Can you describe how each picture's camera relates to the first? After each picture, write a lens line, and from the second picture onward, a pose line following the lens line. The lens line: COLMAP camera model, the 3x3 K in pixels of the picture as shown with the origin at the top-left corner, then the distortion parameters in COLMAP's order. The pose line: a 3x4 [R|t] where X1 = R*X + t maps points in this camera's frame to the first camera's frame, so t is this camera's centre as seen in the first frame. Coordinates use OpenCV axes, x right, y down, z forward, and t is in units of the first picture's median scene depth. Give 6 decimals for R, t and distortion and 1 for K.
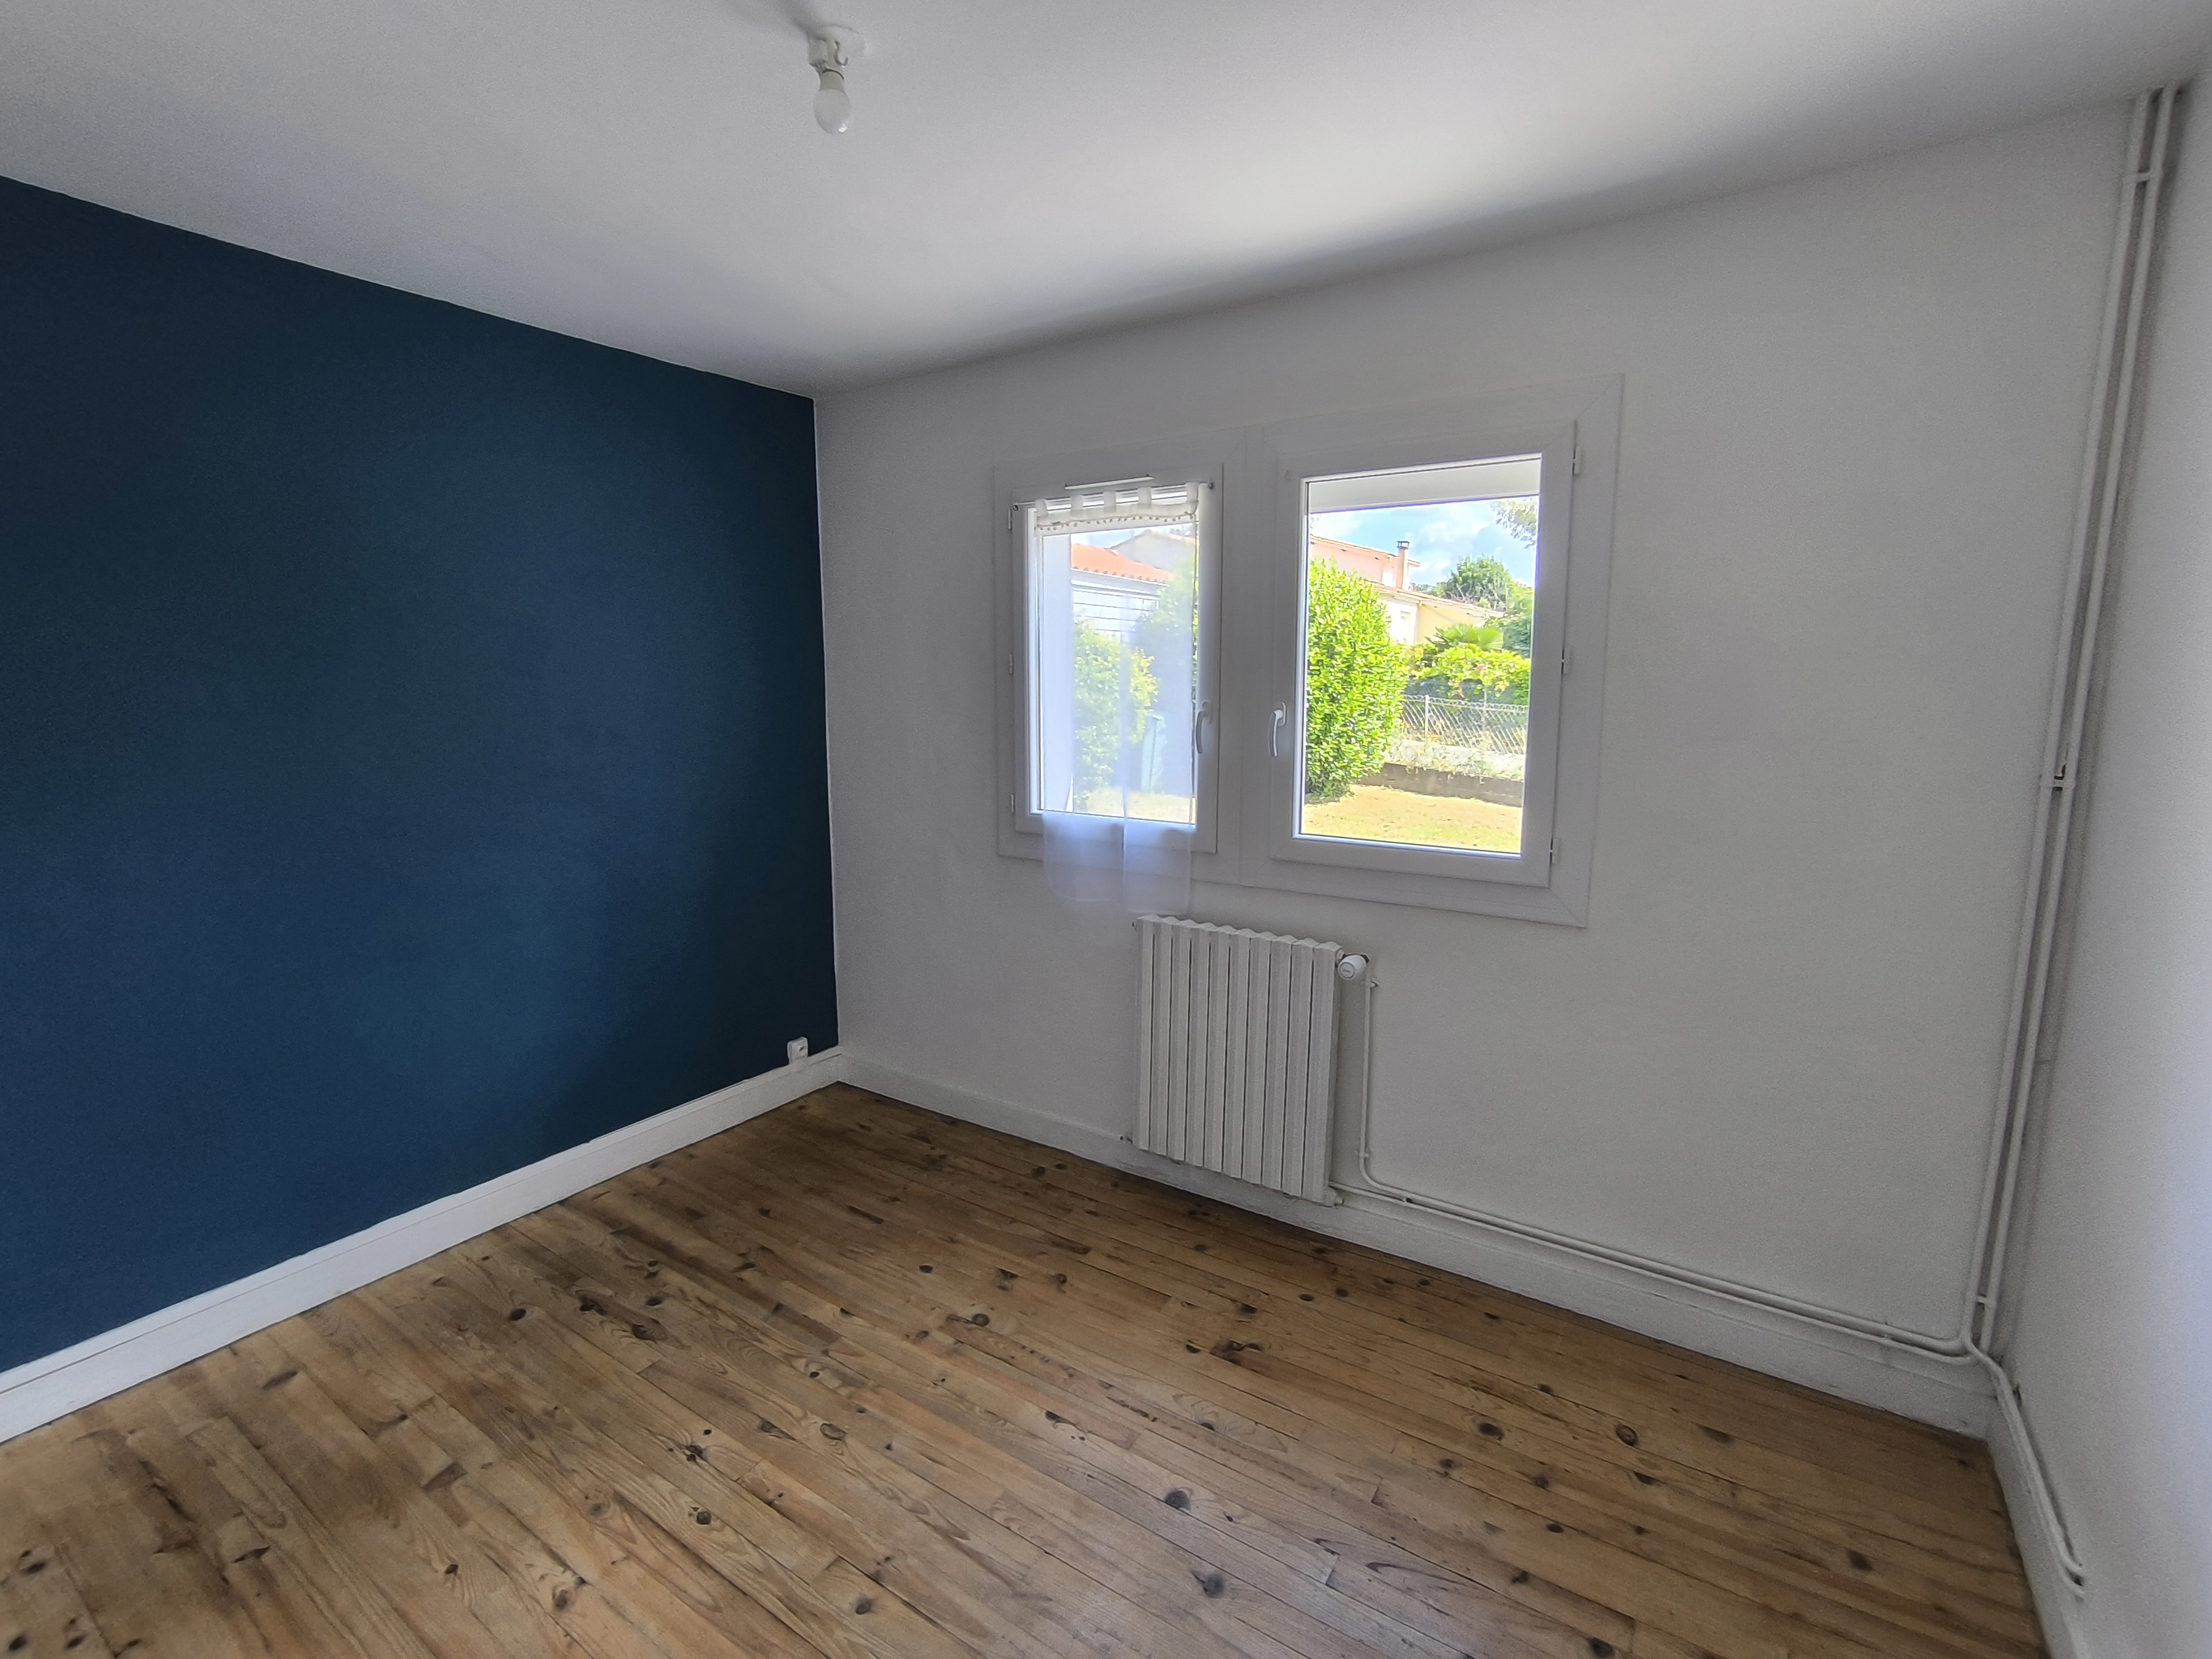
lens RADIAL K [[998.2, 0, 1107.5], [0, 998.2, 818.0], [0, 0, 1]] dist [-0.047096, 0.021142]
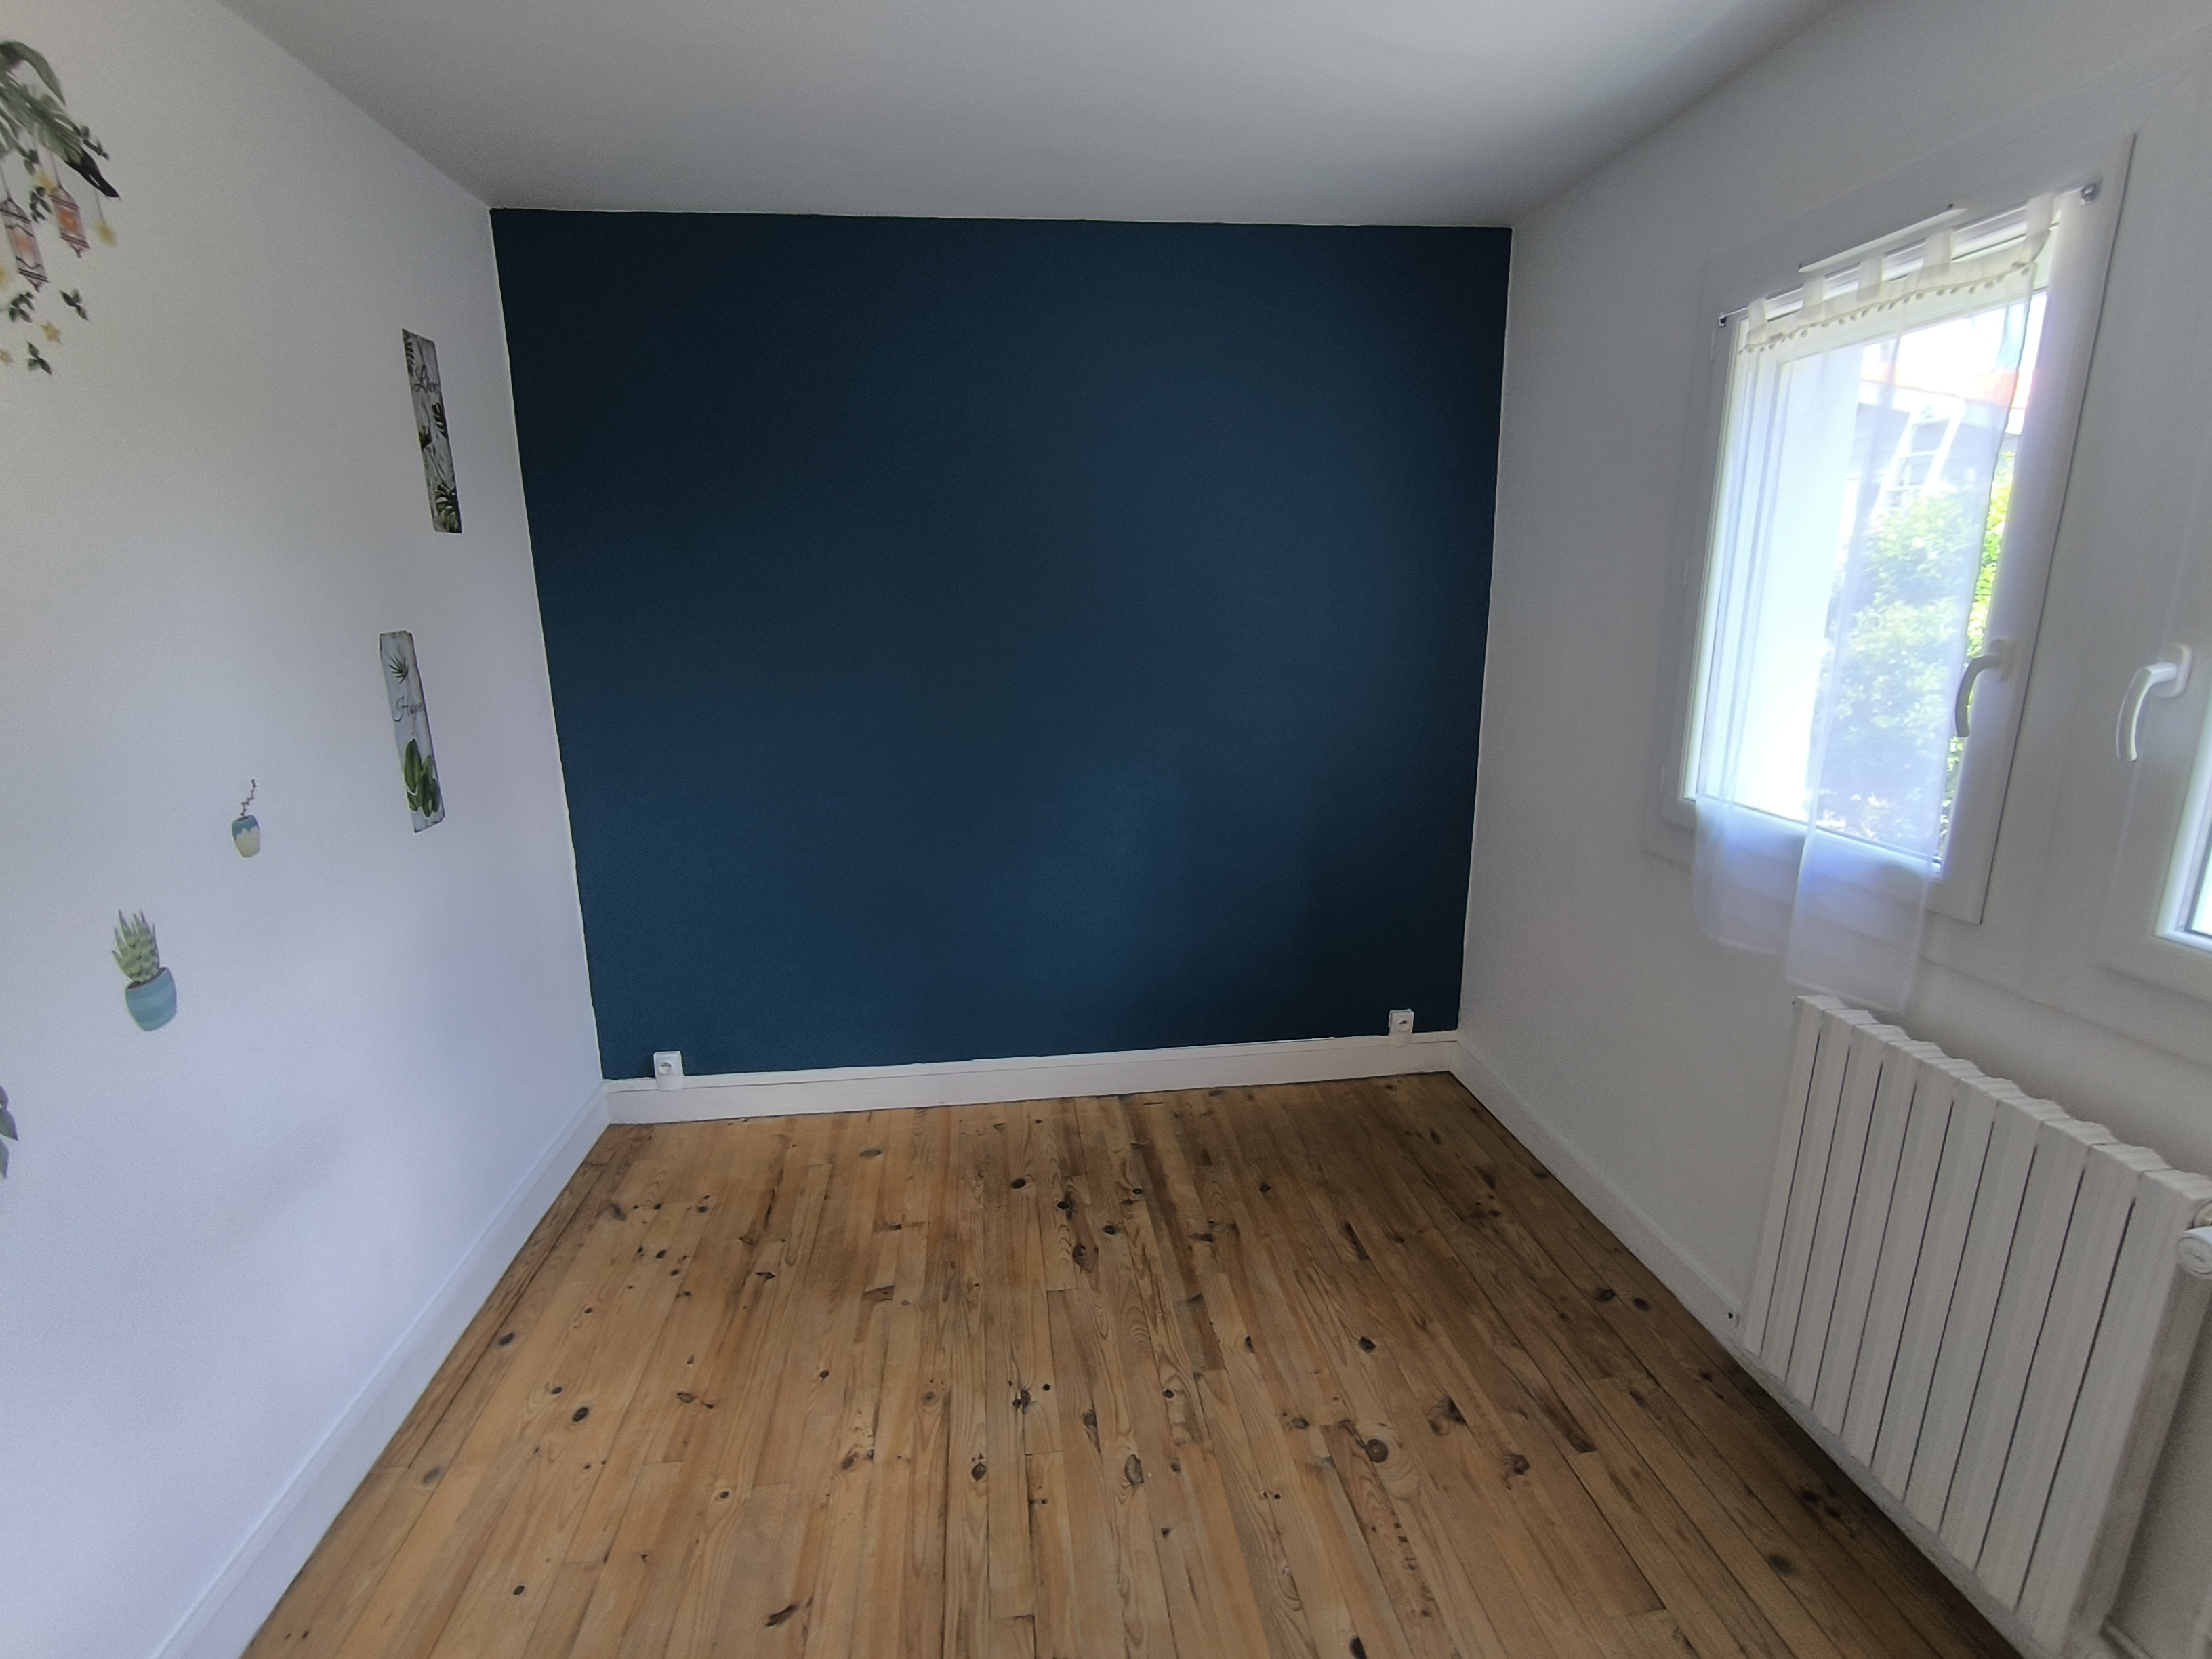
lens RADIAL K [[995.9, 0, 1099.9], [0, 995.9, 823.8], [0, 0, 1]] dist [-0.036692, 0.019206]
pose [[0.642414, 0.167815, -0.747758, 0.230566], [-0.098132, 0.985711, 0.136910, -0.054512], [0.760049, -0.014574, 0.649703, 0.365126]]
